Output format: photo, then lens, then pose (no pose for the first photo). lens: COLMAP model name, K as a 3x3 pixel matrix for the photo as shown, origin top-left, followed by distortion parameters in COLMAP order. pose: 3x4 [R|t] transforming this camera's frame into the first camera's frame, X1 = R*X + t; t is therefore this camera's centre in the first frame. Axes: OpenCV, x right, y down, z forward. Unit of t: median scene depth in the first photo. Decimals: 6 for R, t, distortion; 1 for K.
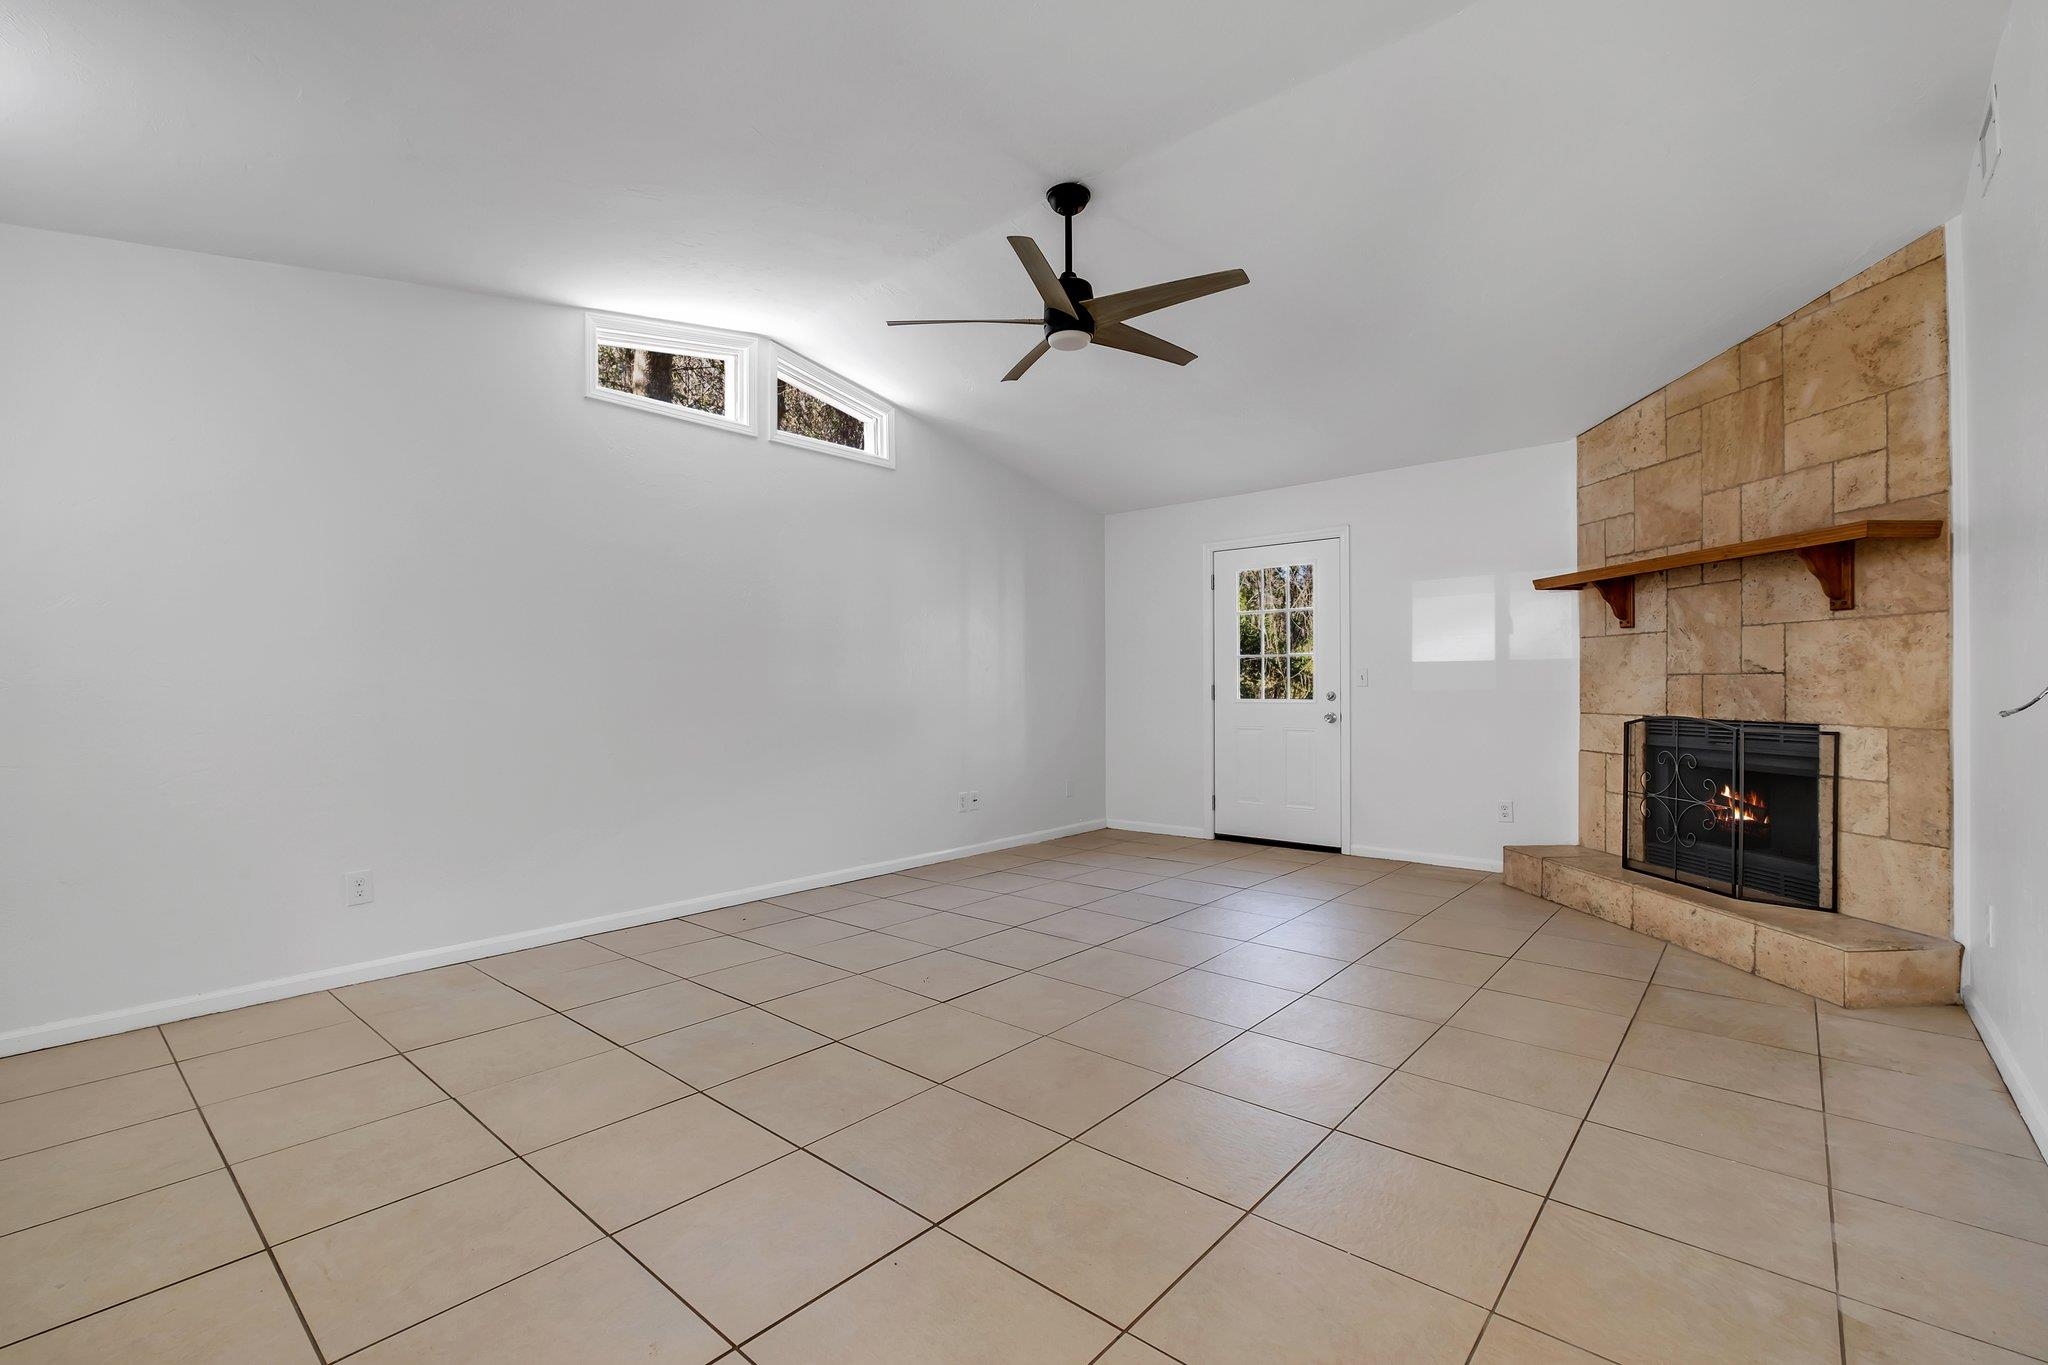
lens RADIAL K [[891.0, 0, 1006.5], [0, 891.0, 682.5], [0, 0, 1]] dist [-0.009819, 0.000805]
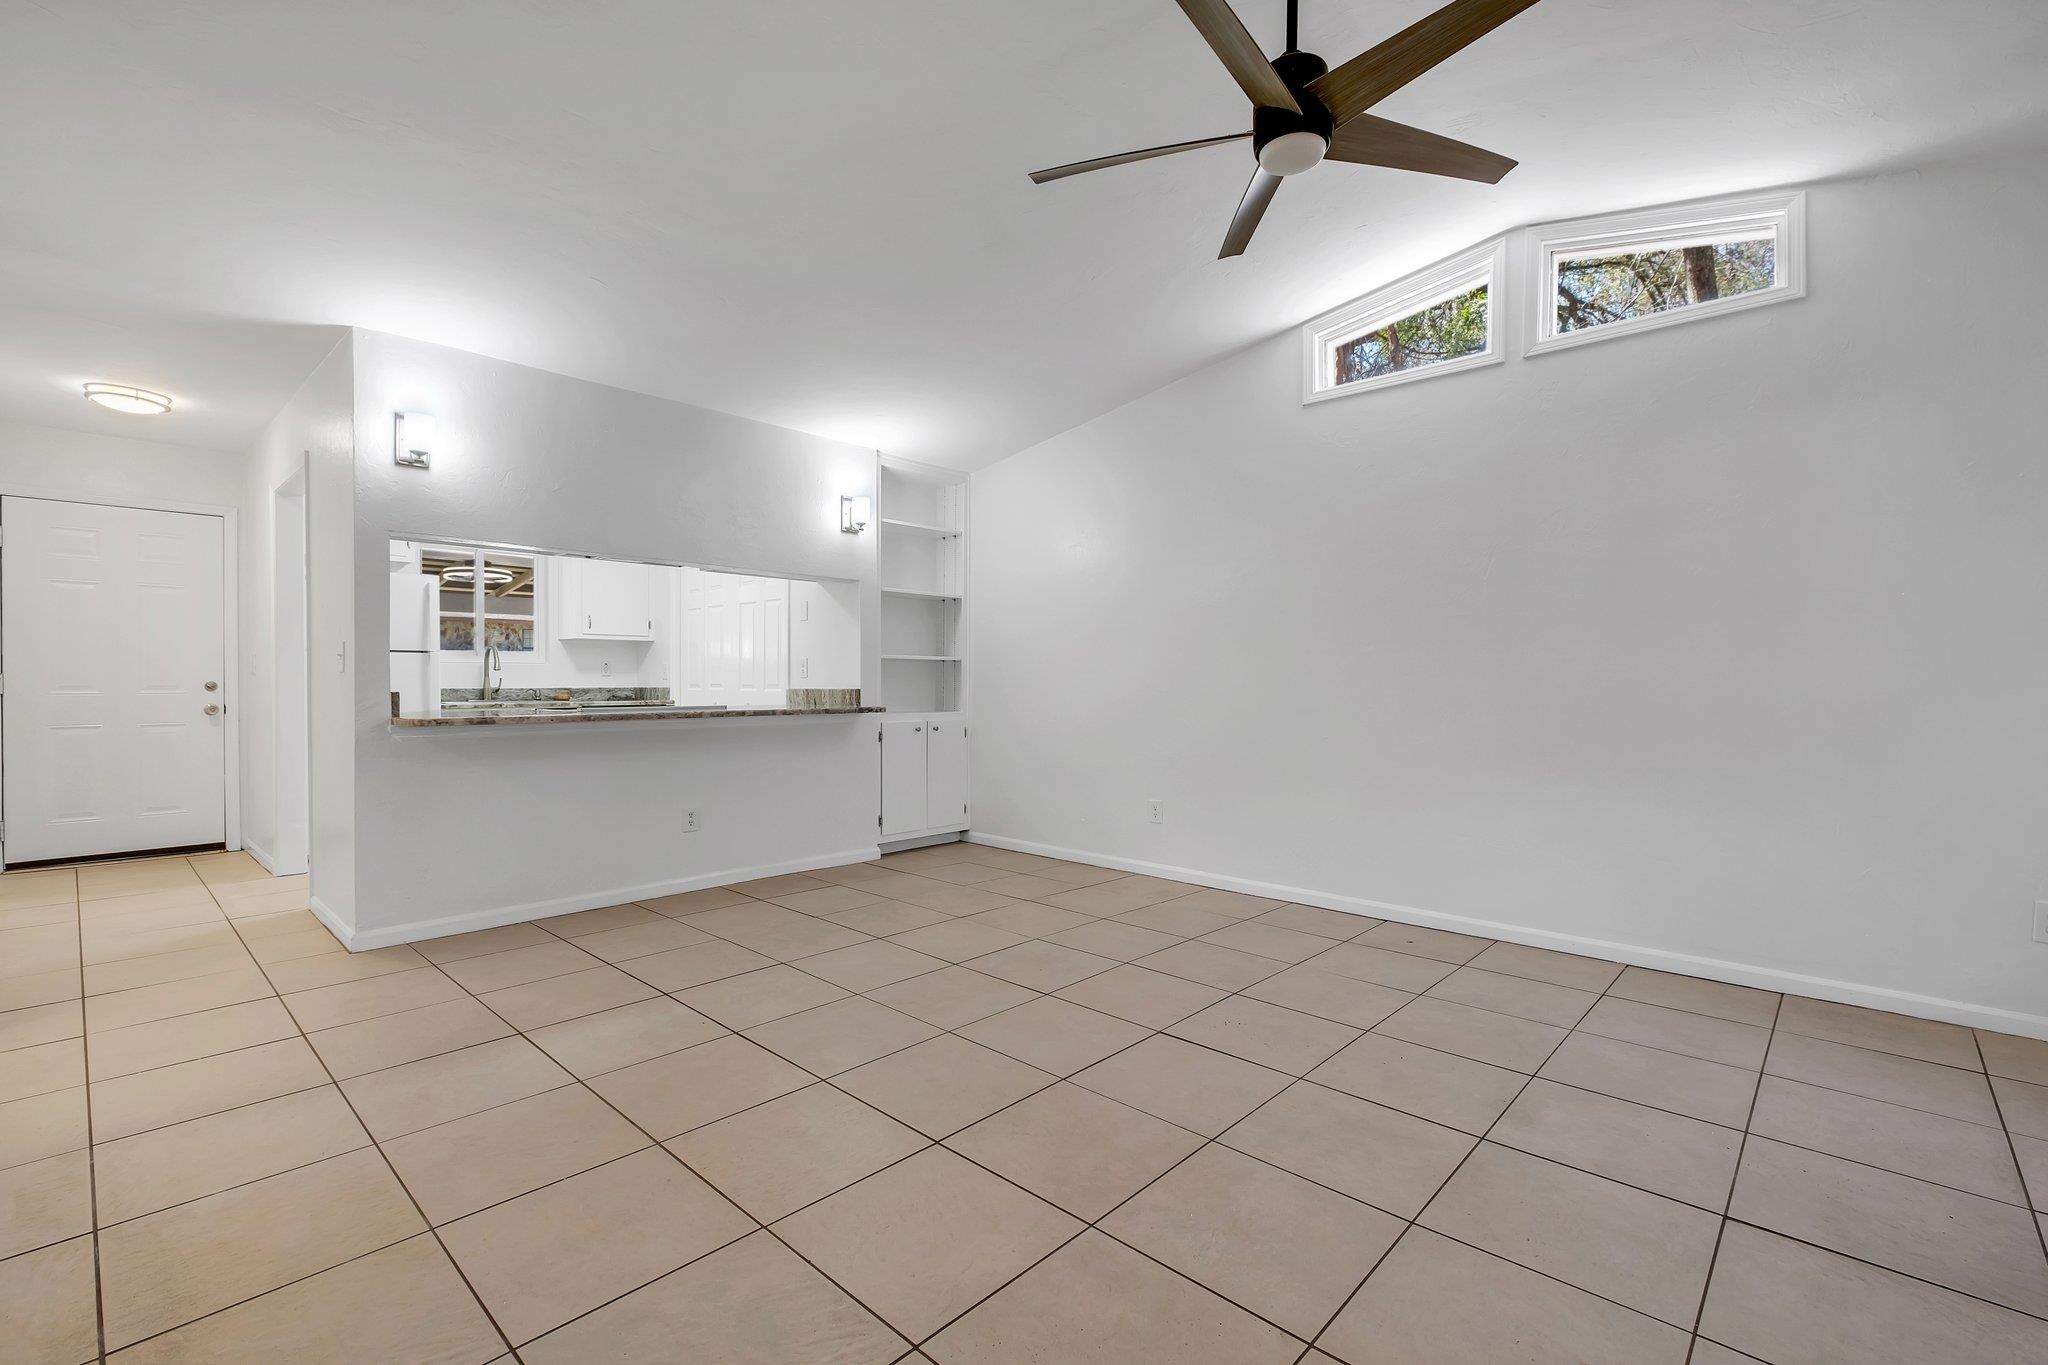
lens RADIAL K [[891.0, 0, 1006.4], [0, 891.0, 675.2], [0, 0, 1]] dist [-0.009819, 0.000805]
pose [[-0.038623, 0.001369, -0.999253, 0.629552], [0.002362, 0.999996, 0.001279, 0.004272], [0.999251, -0.002311, -0.038626, 0.686120]]
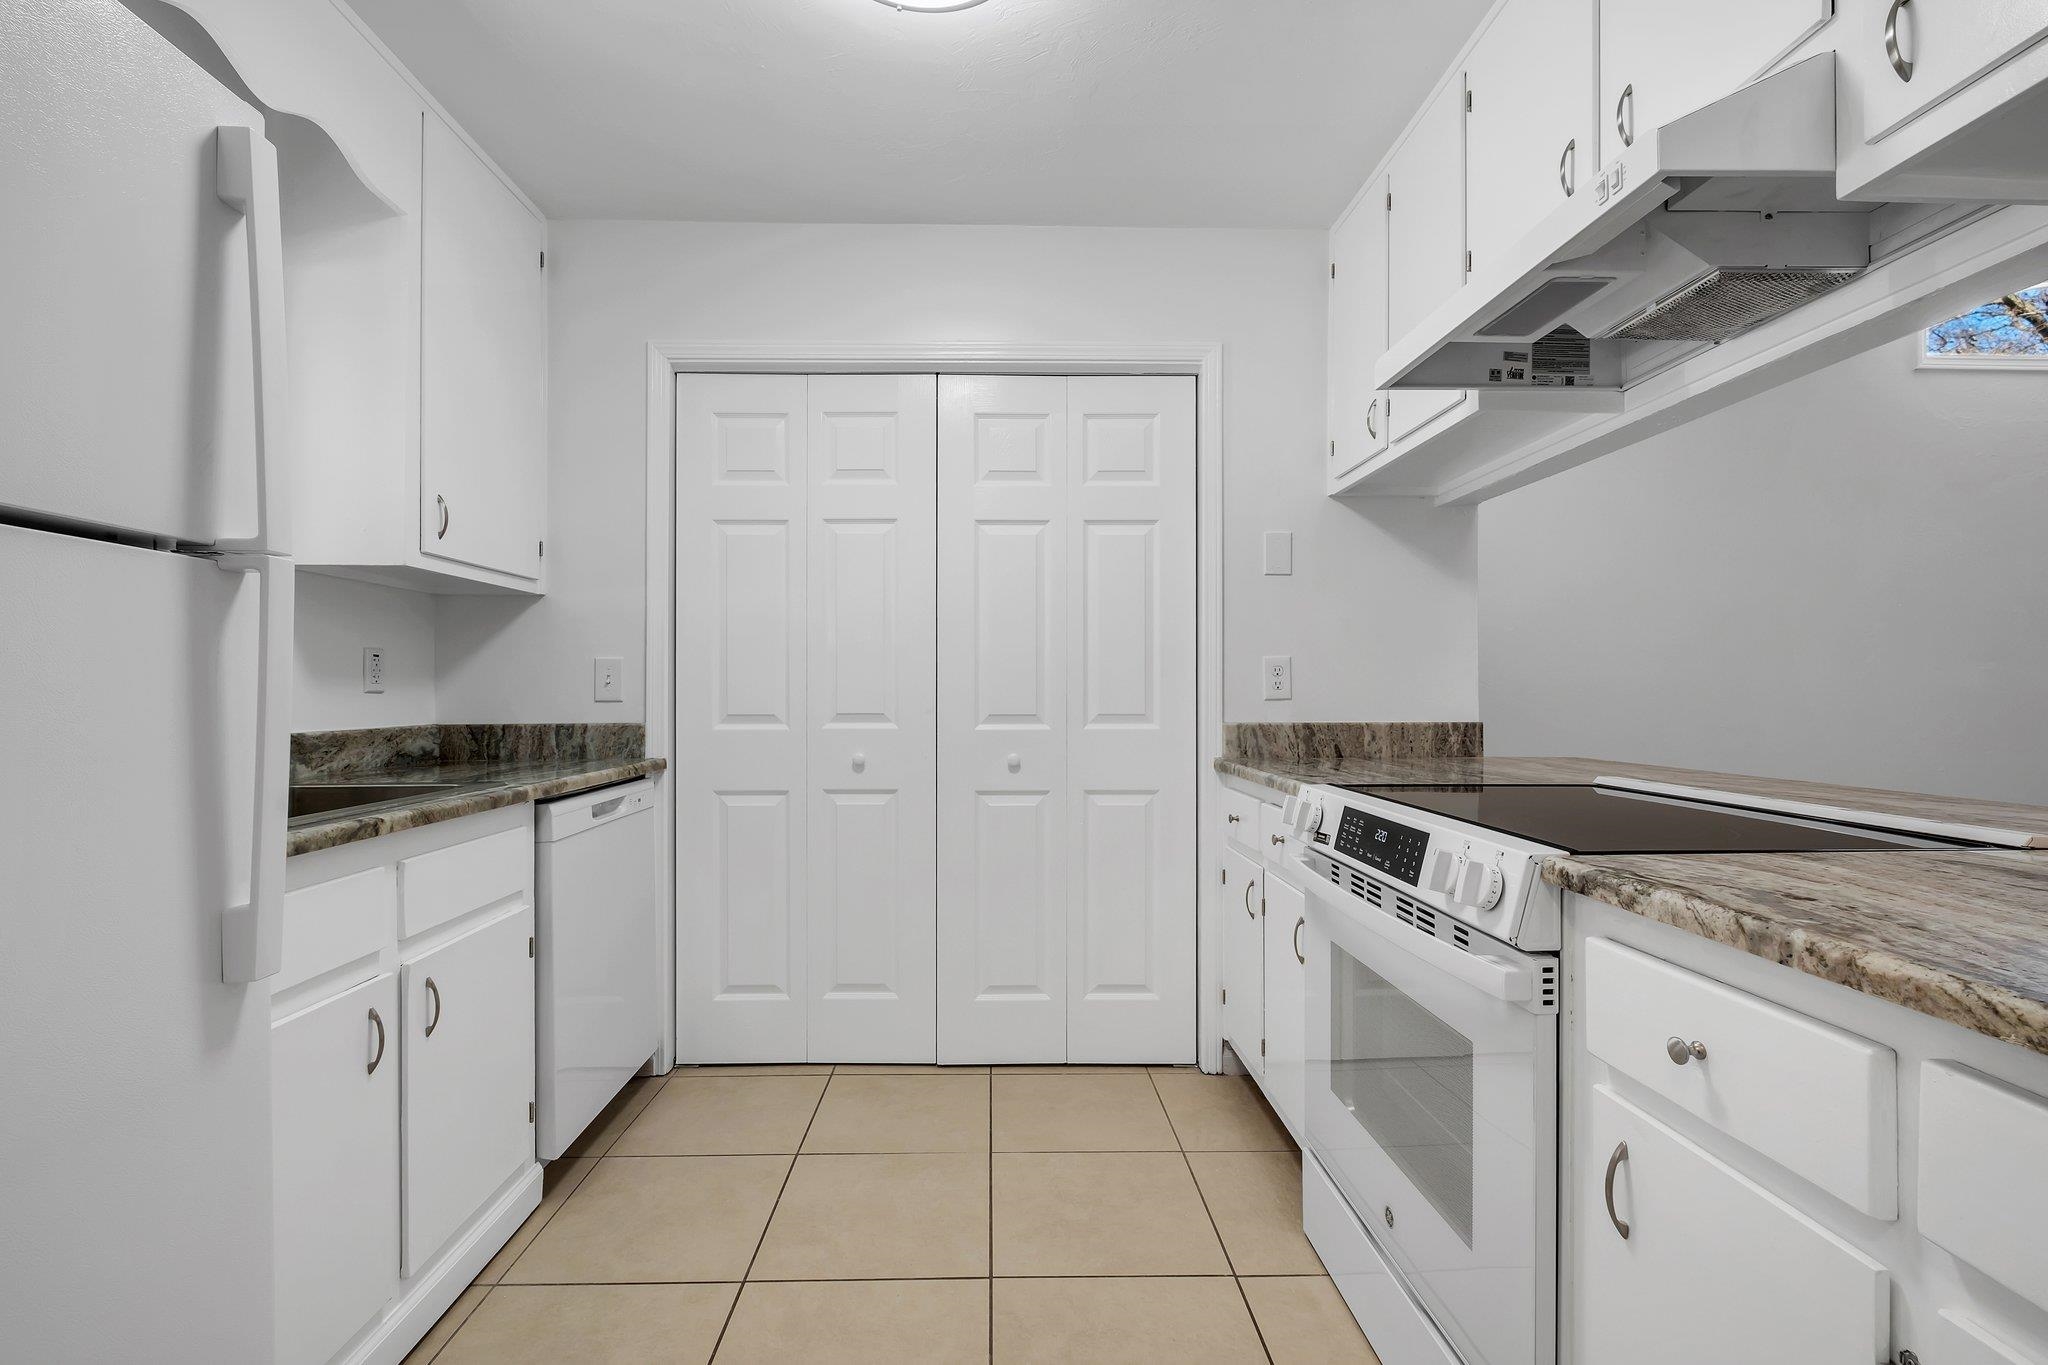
lens RADIAL K [[891.0, 0, 1001.5], [0, 891.0, 692.5], [0, 0, 1]] dist [-0.009819, 0.000805]
pose [[0.667330, 0.008295, -0.744716, -0.439761], [-0.004324, 0.999964, 0.007263, 0.000012], [0.744750, -0.001627, 0.667342, -0.285654]]
